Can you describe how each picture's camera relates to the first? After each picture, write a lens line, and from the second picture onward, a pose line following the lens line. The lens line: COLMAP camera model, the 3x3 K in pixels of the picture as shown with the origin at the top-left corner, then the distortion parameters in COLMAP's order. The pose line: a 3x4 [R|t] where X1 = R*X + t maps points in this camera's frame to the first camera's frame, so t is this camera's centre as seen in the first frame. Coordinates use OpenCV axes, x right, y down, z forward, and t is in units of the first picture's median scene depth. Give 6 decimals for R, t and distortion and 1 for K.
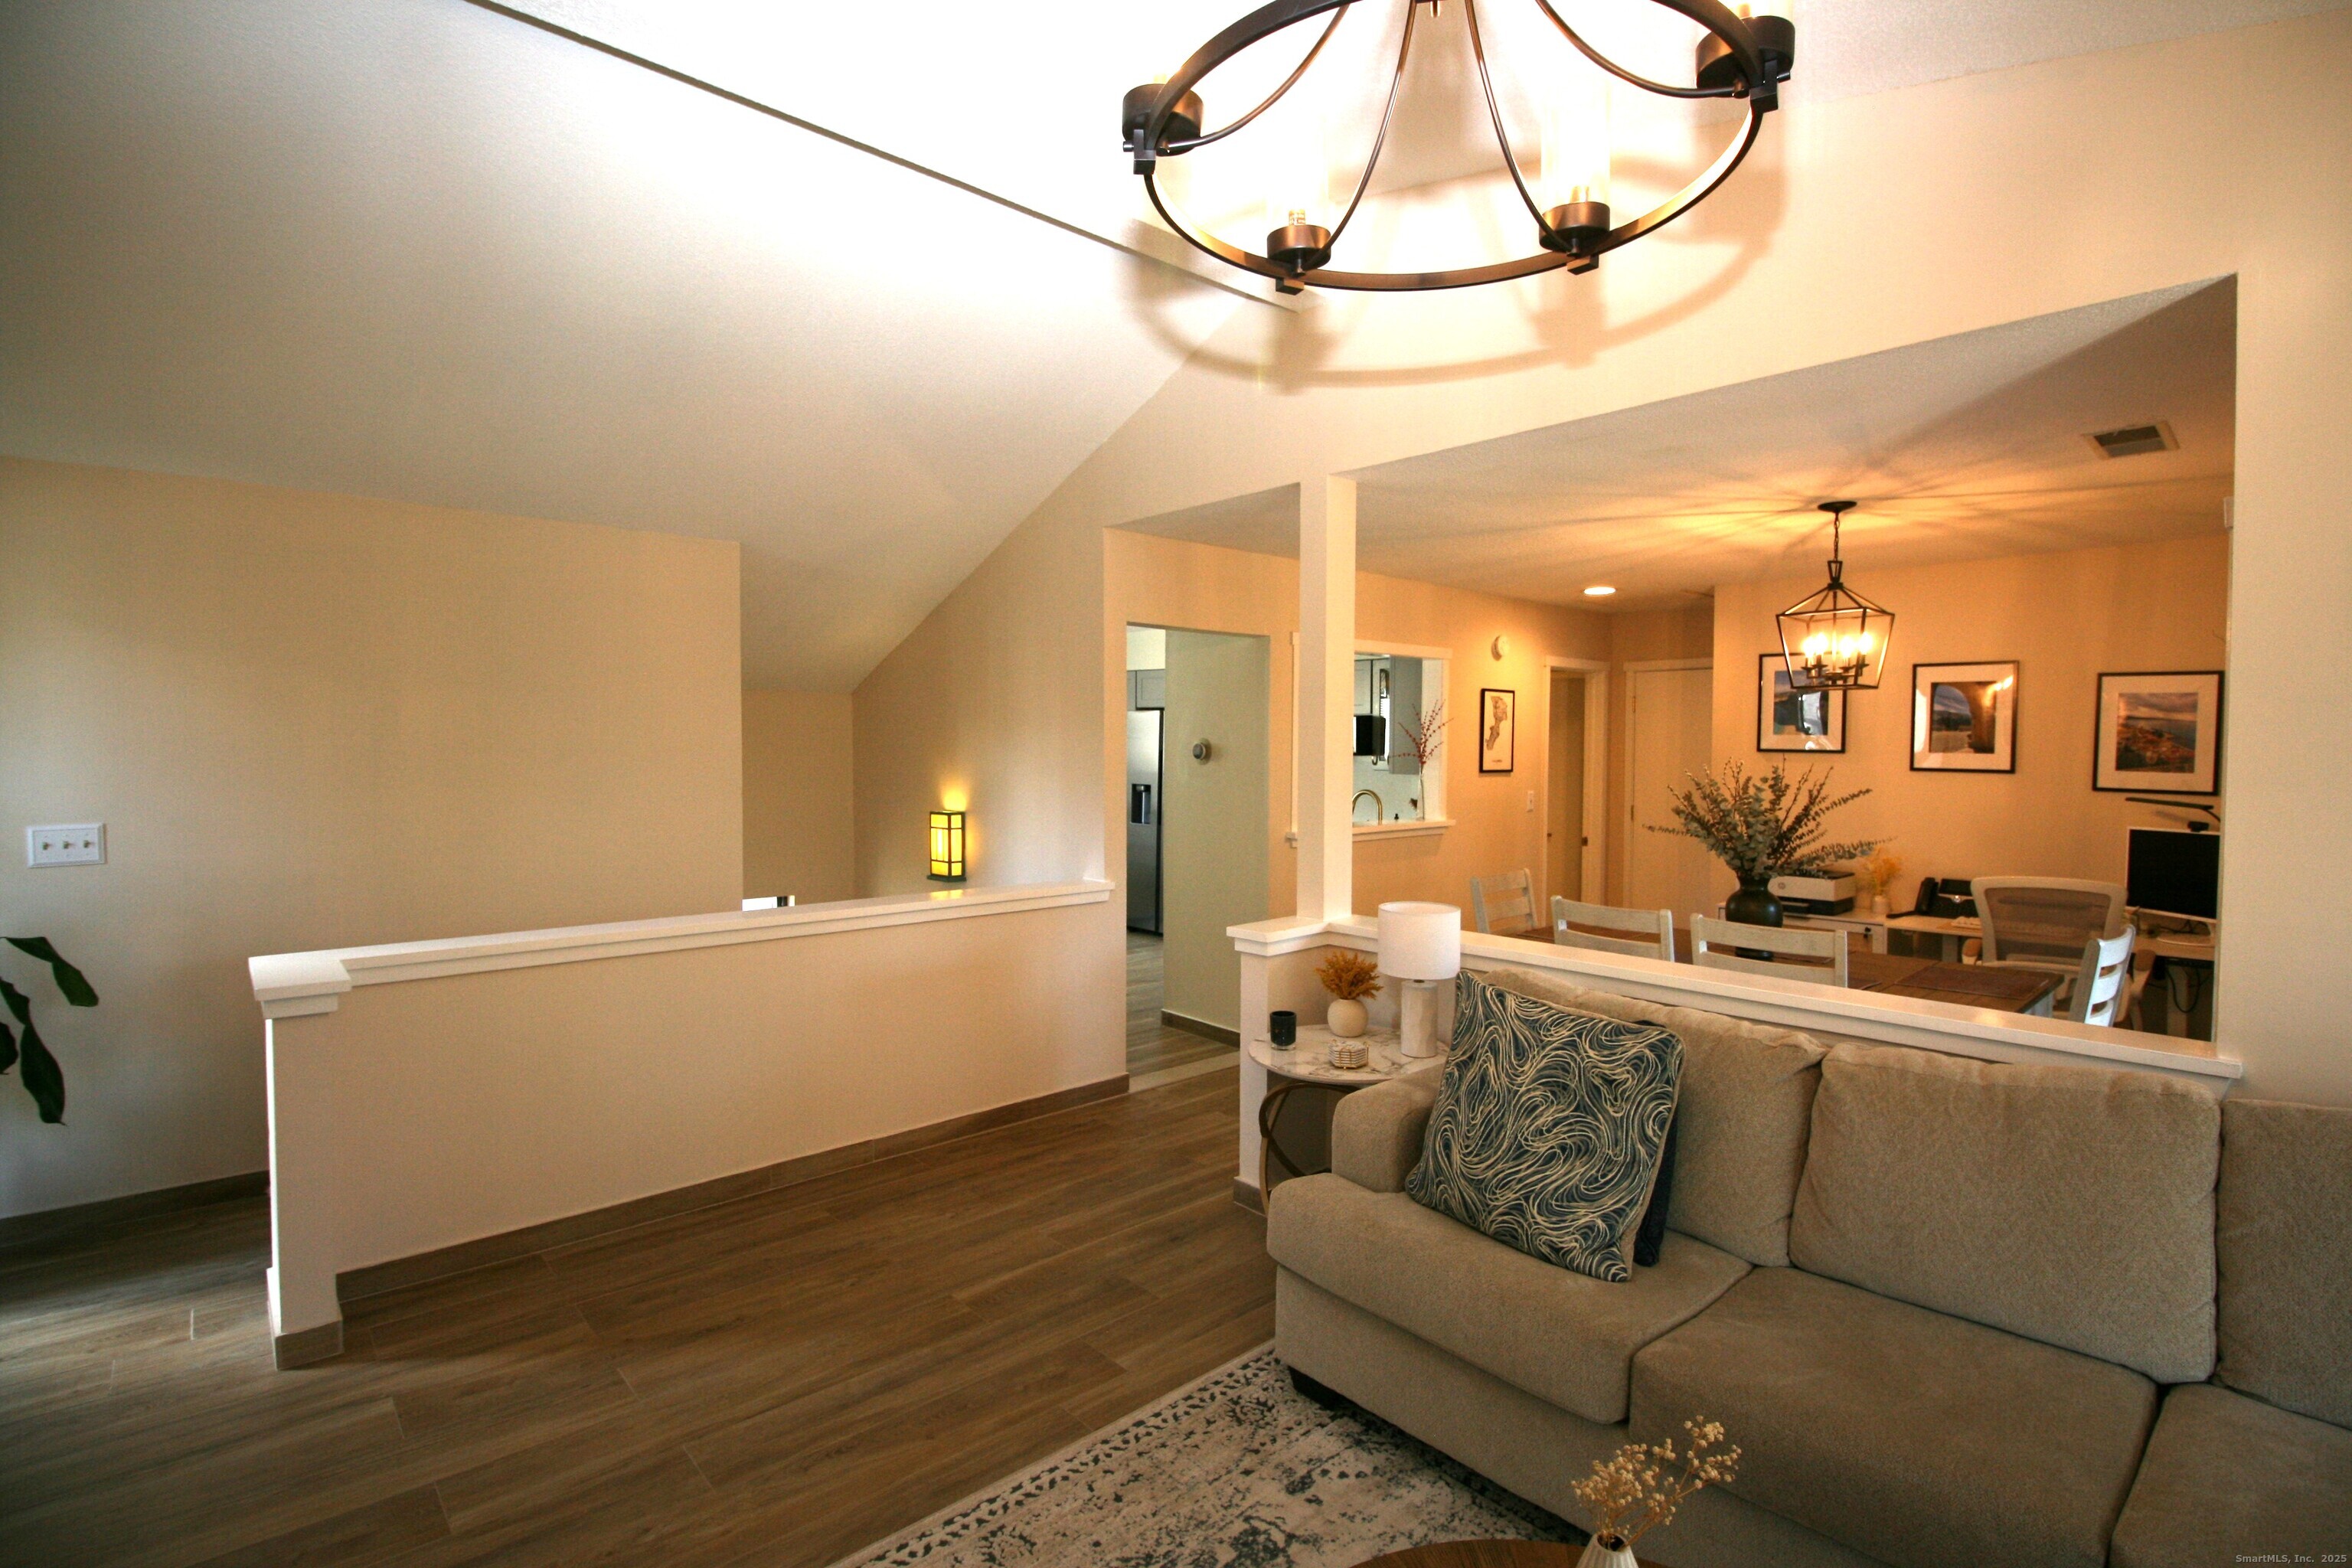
lens RADIAL K [[1097.9, 0, 1179.4], [0, 1097.9, 772.2], [0, 0, 1]] dist [0.002360, -0.015003]
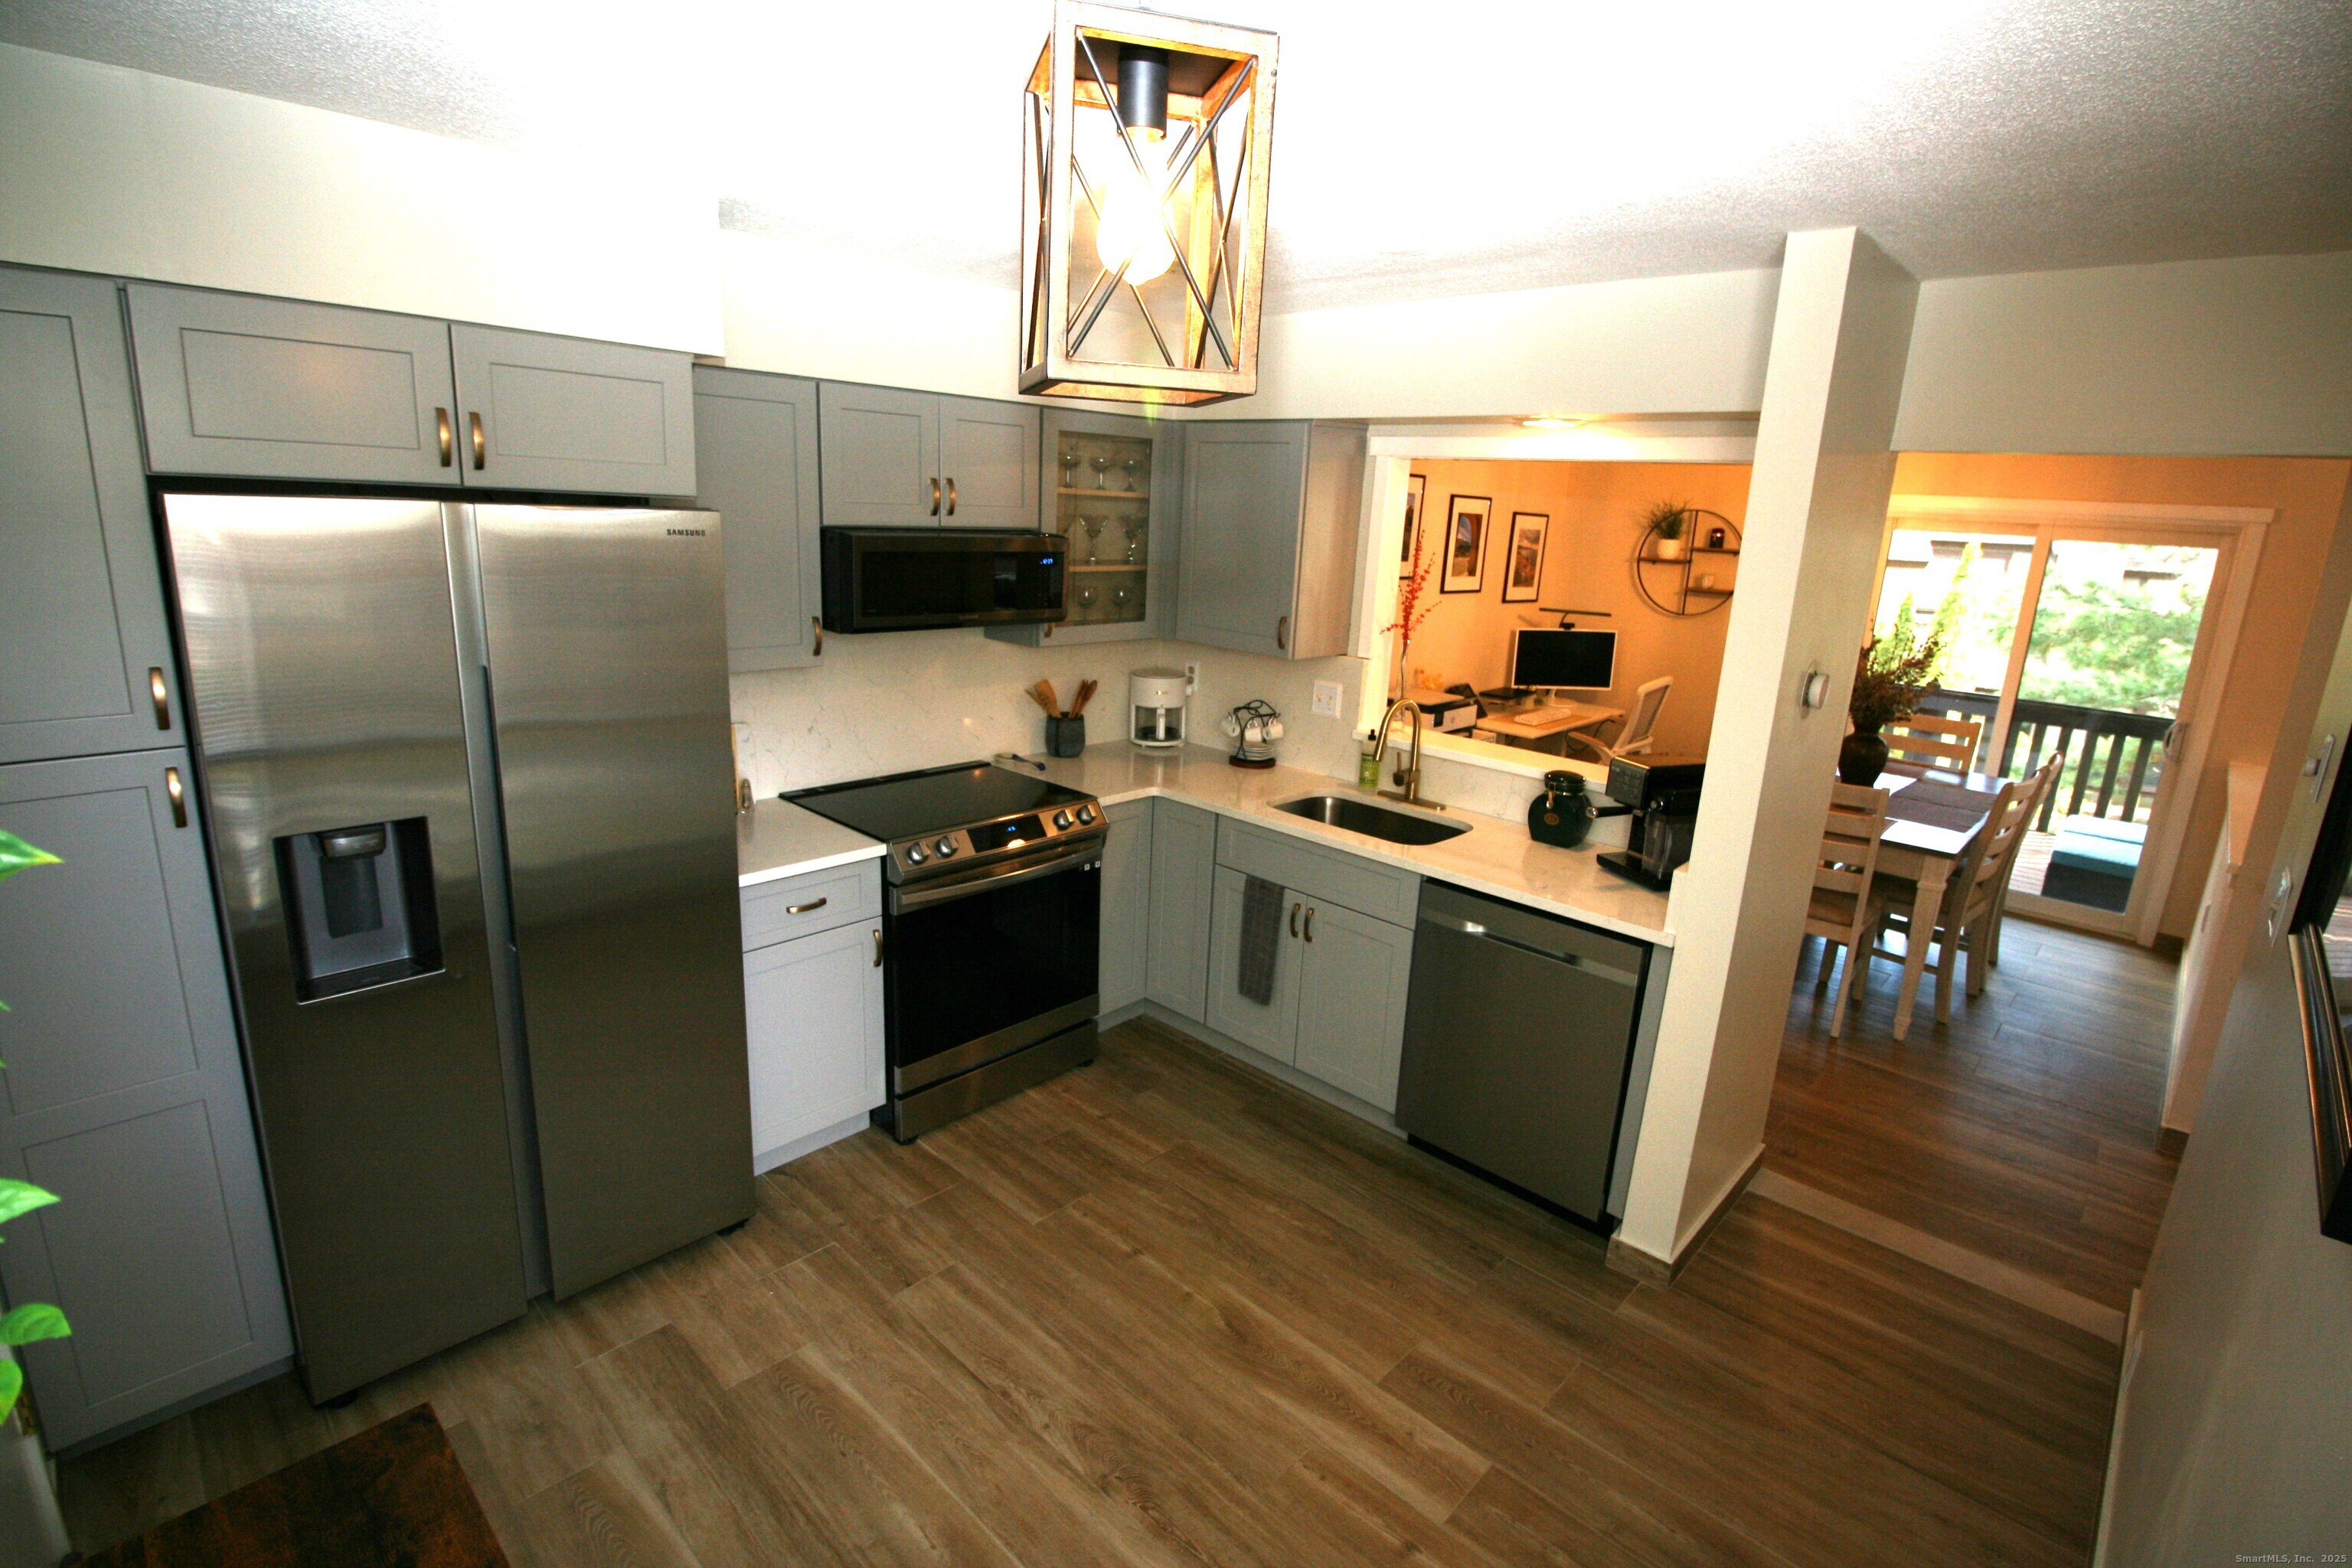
lens RADIAL K [[1097.9, 0, 1179.4], [0, 1097.9, 772.2], [0, 0, 1]] dist [0.002360, -0.015003]
pose [[-0.076562, -0.249603, 0.965317, -0.610479], [-0.021977, 0.968346, 0.248643, -0.139340], [-0.996823, -0.002178, -0.079624, 1.955073]]
